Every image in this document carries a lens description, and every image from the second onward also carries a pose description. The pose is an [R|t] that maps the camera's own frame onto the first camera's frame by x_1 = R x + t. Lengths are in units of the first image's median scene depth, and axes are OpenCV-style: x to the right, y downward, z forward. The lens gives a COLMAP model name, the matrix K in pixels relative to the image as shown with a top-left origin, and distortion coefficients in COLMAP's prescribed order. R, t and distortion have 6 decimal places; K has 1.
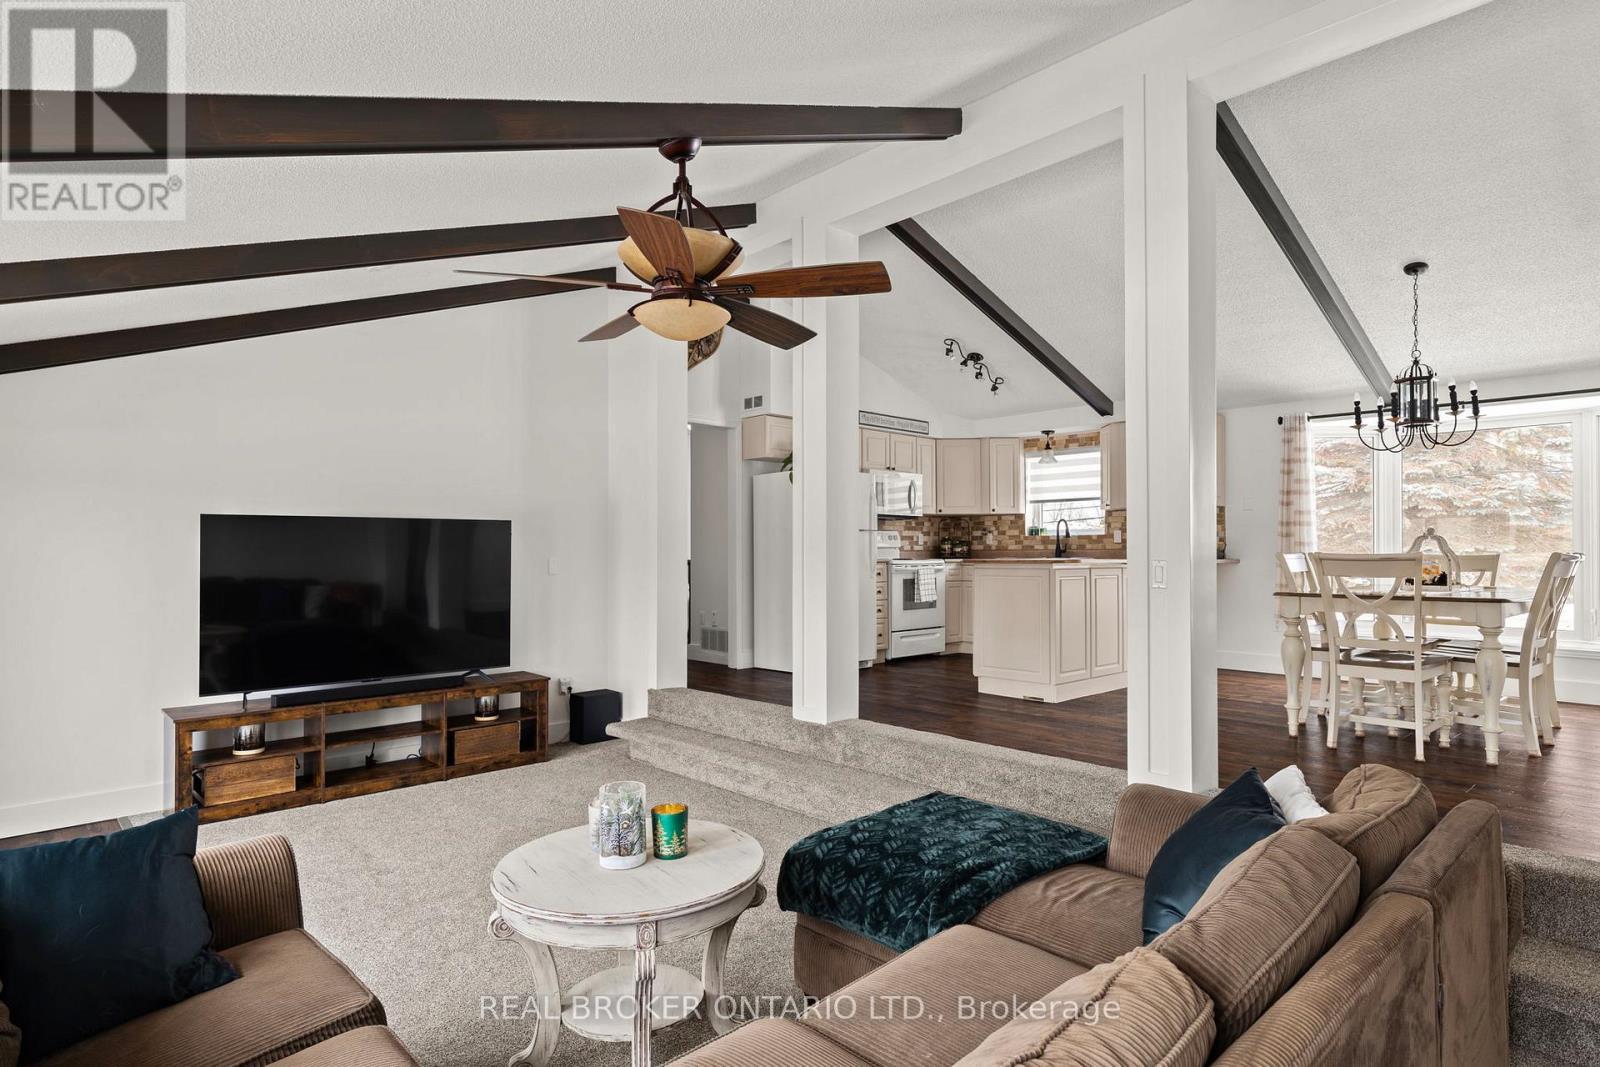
lens RADIAL K [[840.3, 0, 803.3], [0, 840.3, 539.3], [0, 0, 1]] dist [0.002741, -0.000502]
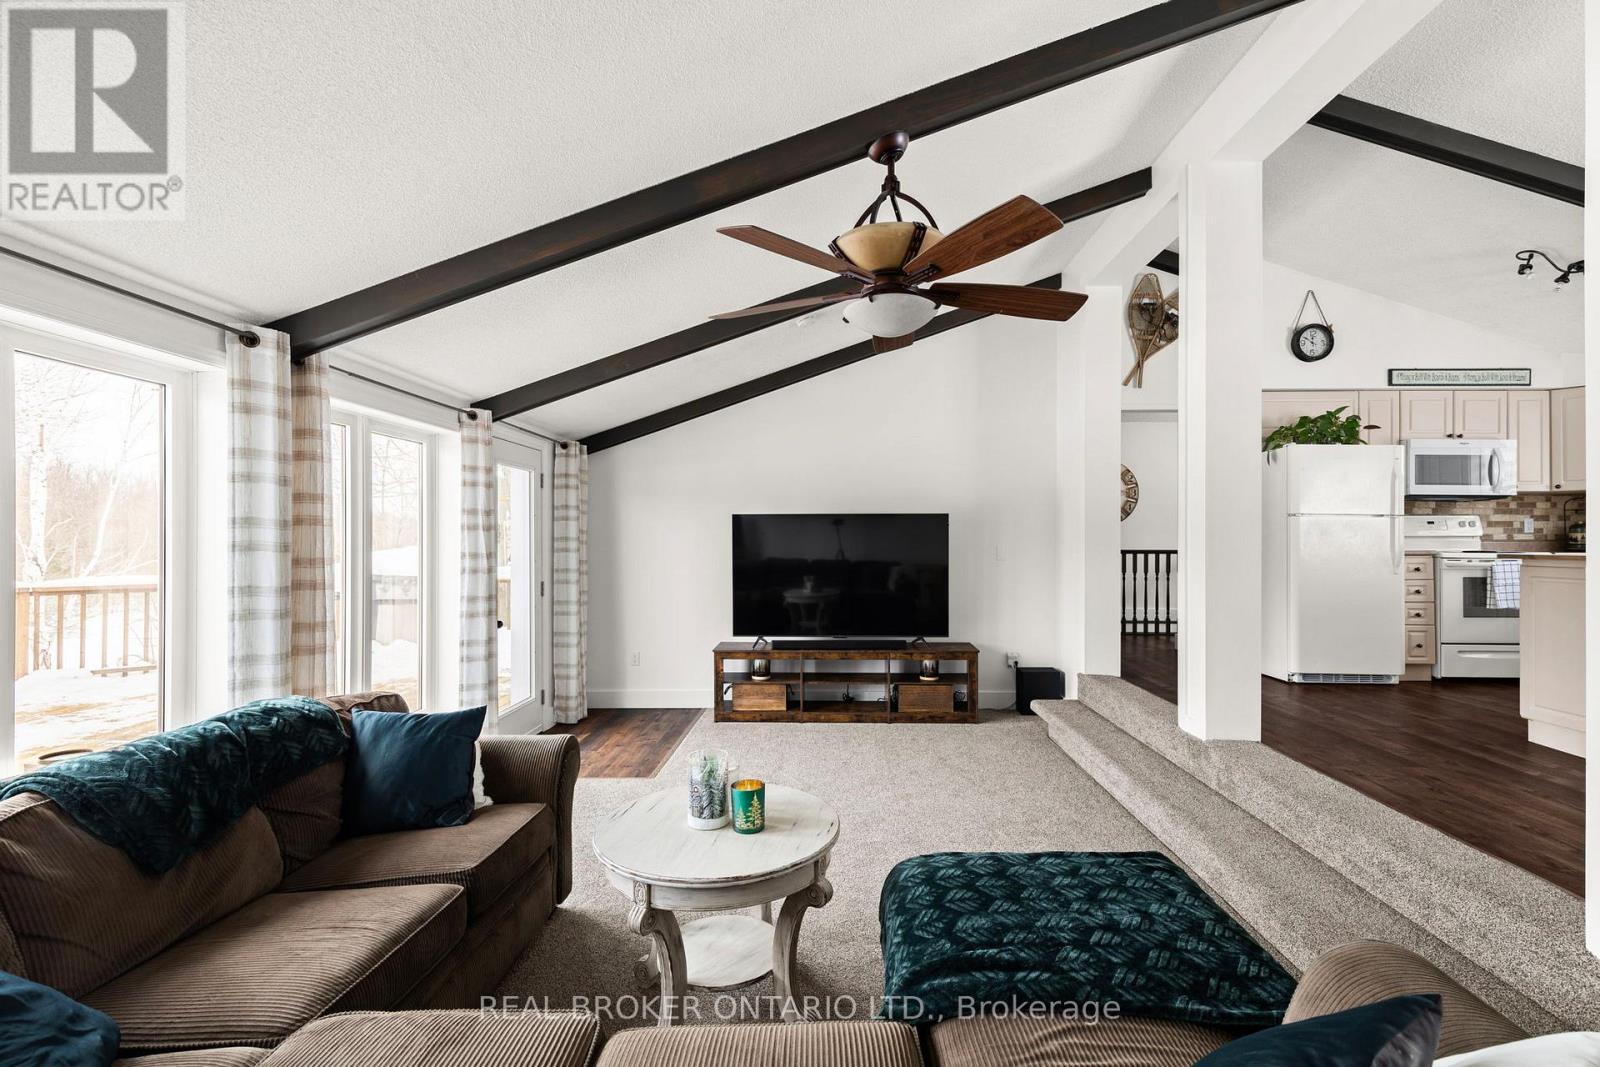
lens RADIAL K [[700.3, 0, 809.8], [0, 700.3, 535.7], [0, 0, 1]] dist [0.008449, -0.001247]
pose [[0.720256, 0.000261, -0.693709, 0.208042], [0.006782, 0.999949, 0.007419, 0.000239], [0.693675, -0.010048, 0.720218, 0.171455]]
